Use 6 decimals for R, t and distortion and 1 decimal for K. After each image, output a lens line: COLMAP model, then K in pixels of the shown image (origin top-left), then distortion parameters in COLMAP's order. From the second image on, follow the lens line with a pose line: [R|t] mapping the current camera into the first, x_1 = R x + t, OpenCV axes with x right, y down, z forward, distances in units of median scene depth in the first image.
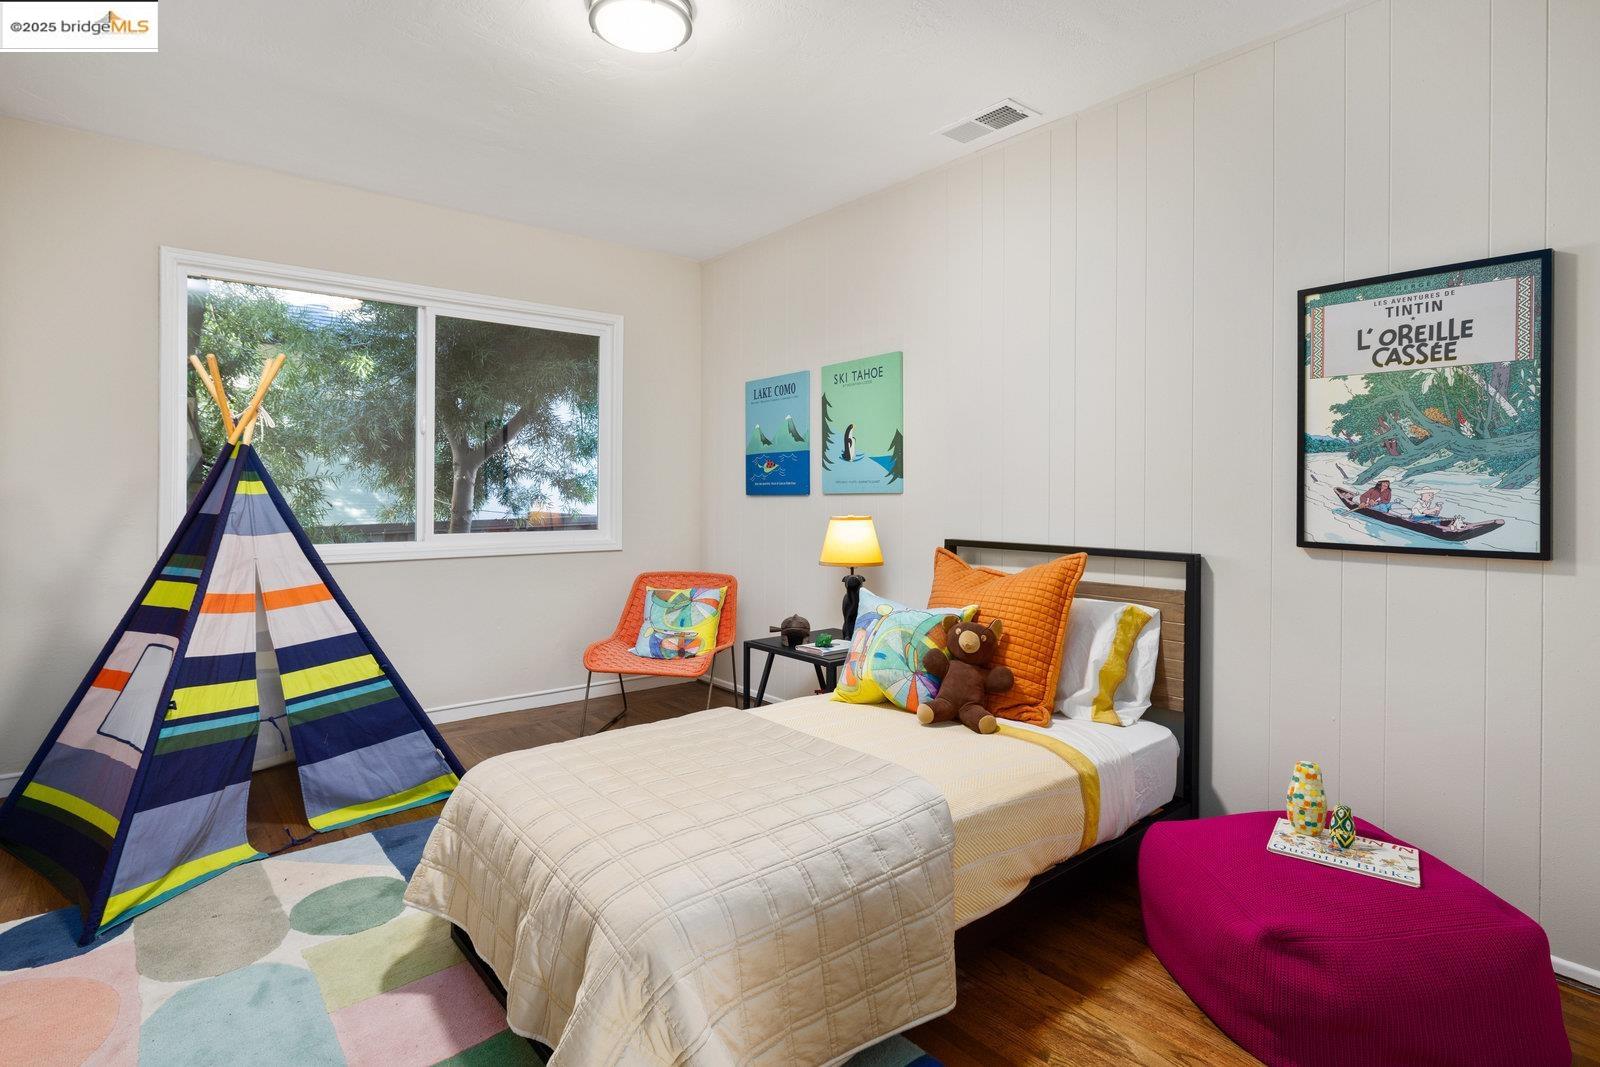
lens RADIAL K [[802.5, 0, 797.4], [0, 802.5, 497.9], [0, 0, 1]] dist [0.001402, -0.000050]
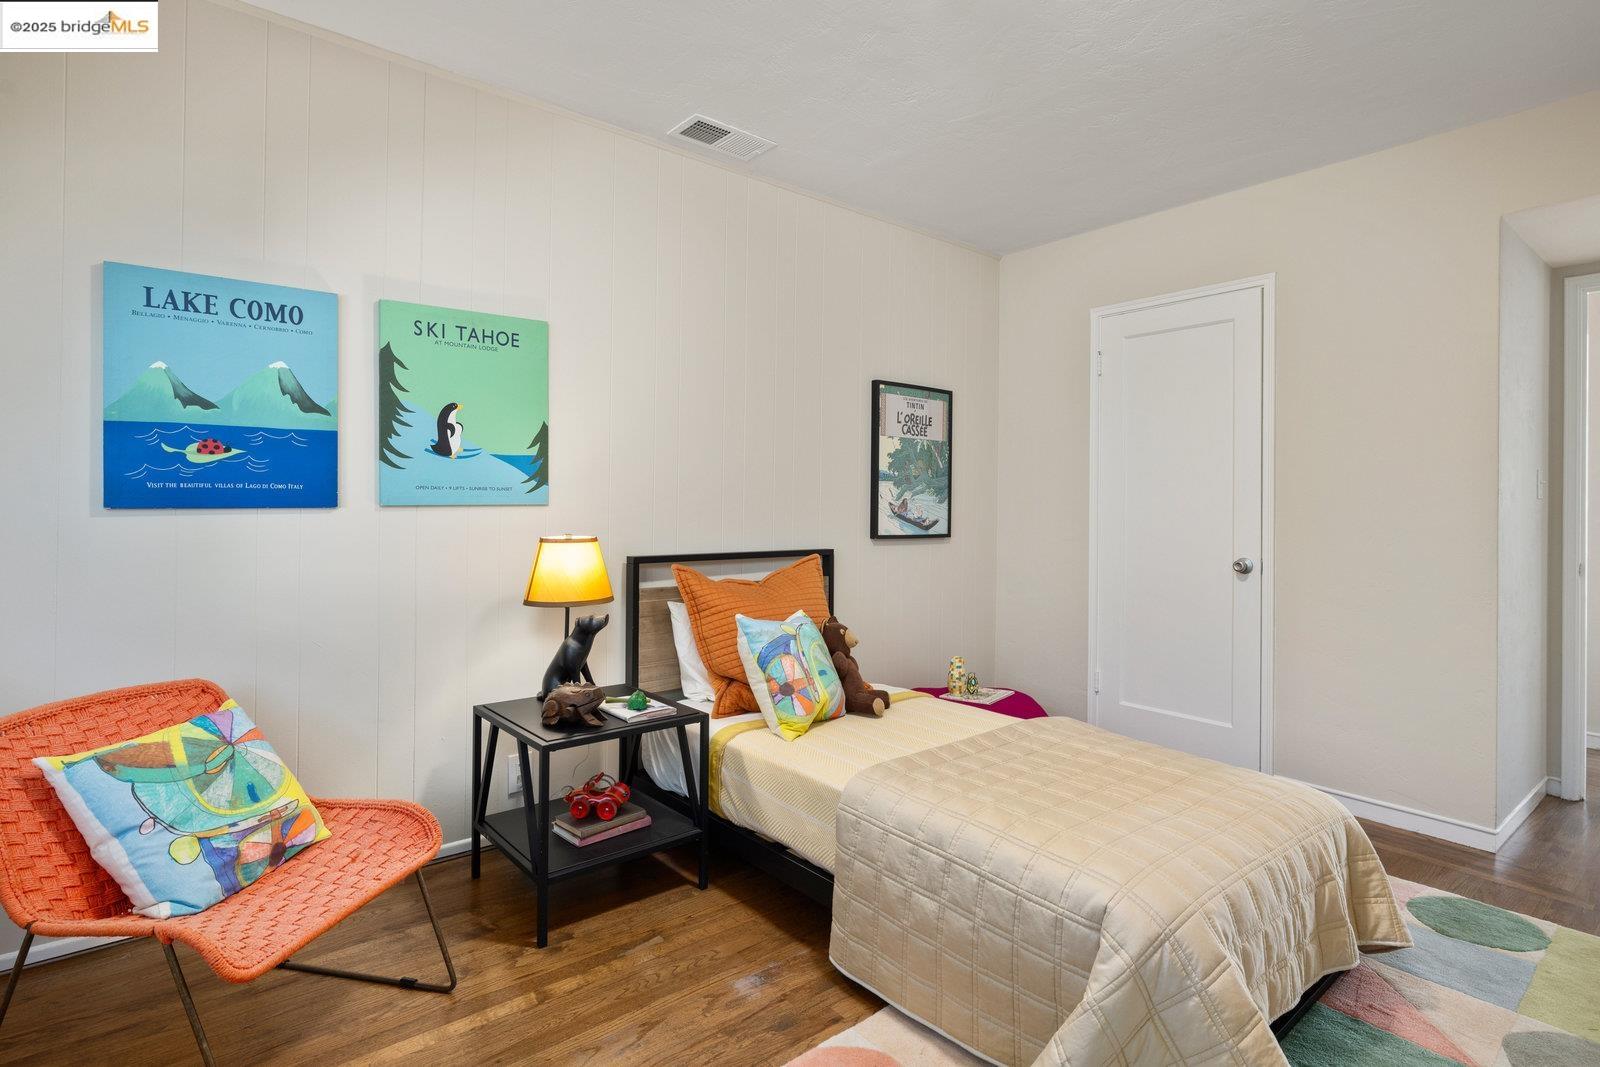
lens RADIAL K [[802.5, 0, 797.4], [0, 802.5, 497.9], [0, 0, 1]] dist [0.001402, -0.000050]
pose [[0.008184, 0.002616, 0.999963, -0.999011], [-0.001358, 0.999996, -0.002605, -0.016957], [-0.999966, -0.001337, 0.008188, 1.161442]]
